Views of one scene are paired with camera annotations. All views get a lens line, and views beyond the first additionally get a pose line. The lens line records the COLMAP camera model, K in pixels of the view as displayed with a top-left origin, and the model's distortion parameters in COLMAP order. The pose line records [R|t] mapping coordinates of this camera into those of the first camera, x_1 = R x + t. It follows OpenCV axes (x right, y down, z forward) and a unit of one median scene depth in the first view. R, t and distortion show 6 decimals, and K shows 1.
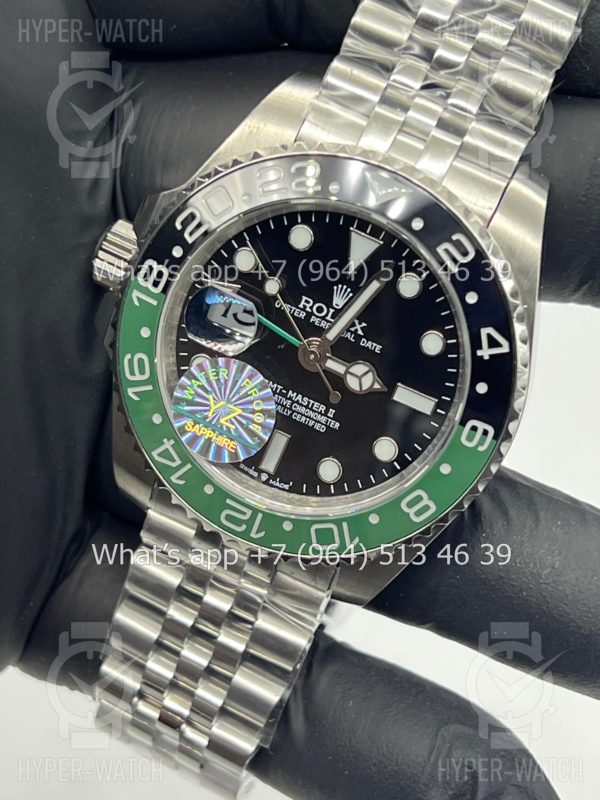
lens RADIAL K [[1849.0, 0, 294.0], [0, 1849.0, 390.3], [0, 0, 1]] dist [0.202296, 0.000000]
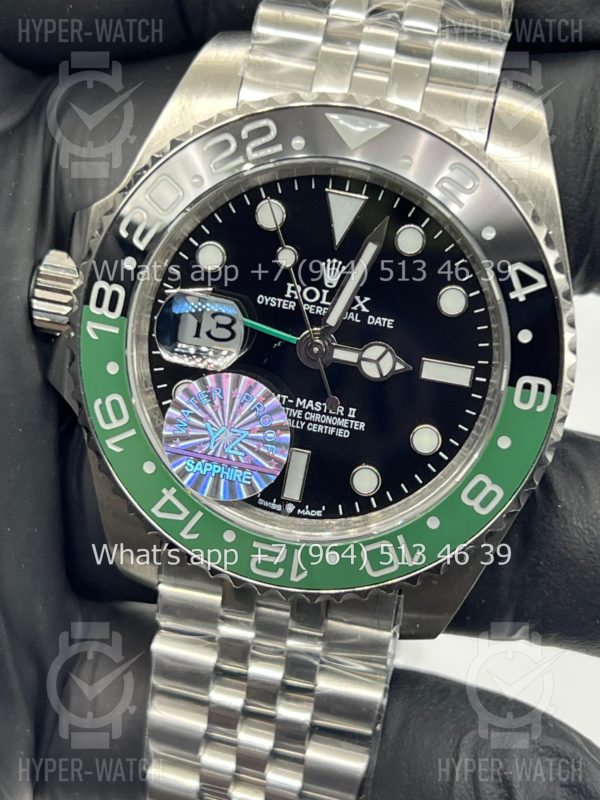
lens RADIAL K [[1849.0, 0, 296.6], [0, 1849.0, 390.1], [0, 0, 1]] dist [0.202296, 0.000000]
pose [[0.972353, -0.224161, 0.065434, -0.056816], [0.228703, 0.970759, -0.072955, 0.057901], [-0.047167, 0.085903, 0.995186, 0.171430]]
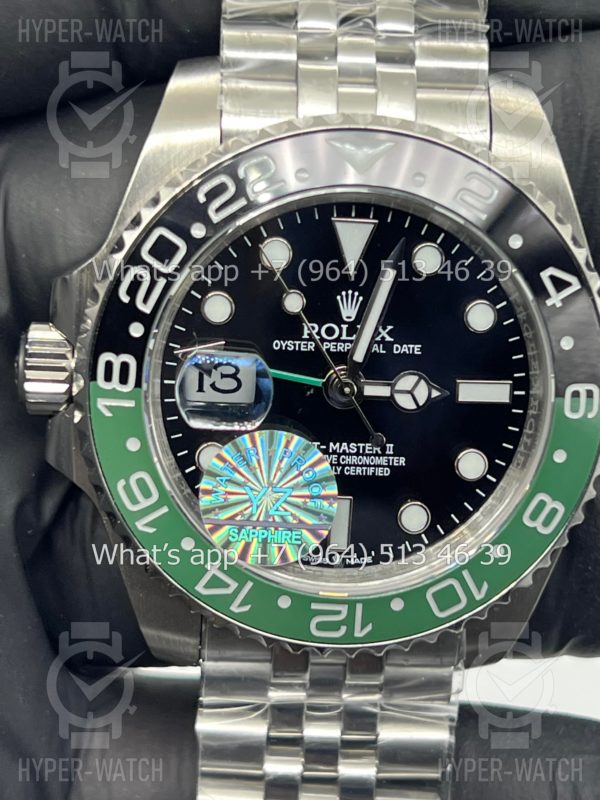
lens RADIAL K [[1849.0, 0, 293.6], [0, 1849.0, 398.9], [0, 0, 1]] dist [0.202296, 0.000000]
pose [[0.902163, -0.377974, 0.207938, -0.172649], [0.383988, 0.923257, 0.012249, -0.032754], [-0.196610, 0.068795, 0.978065, 0.241920]]
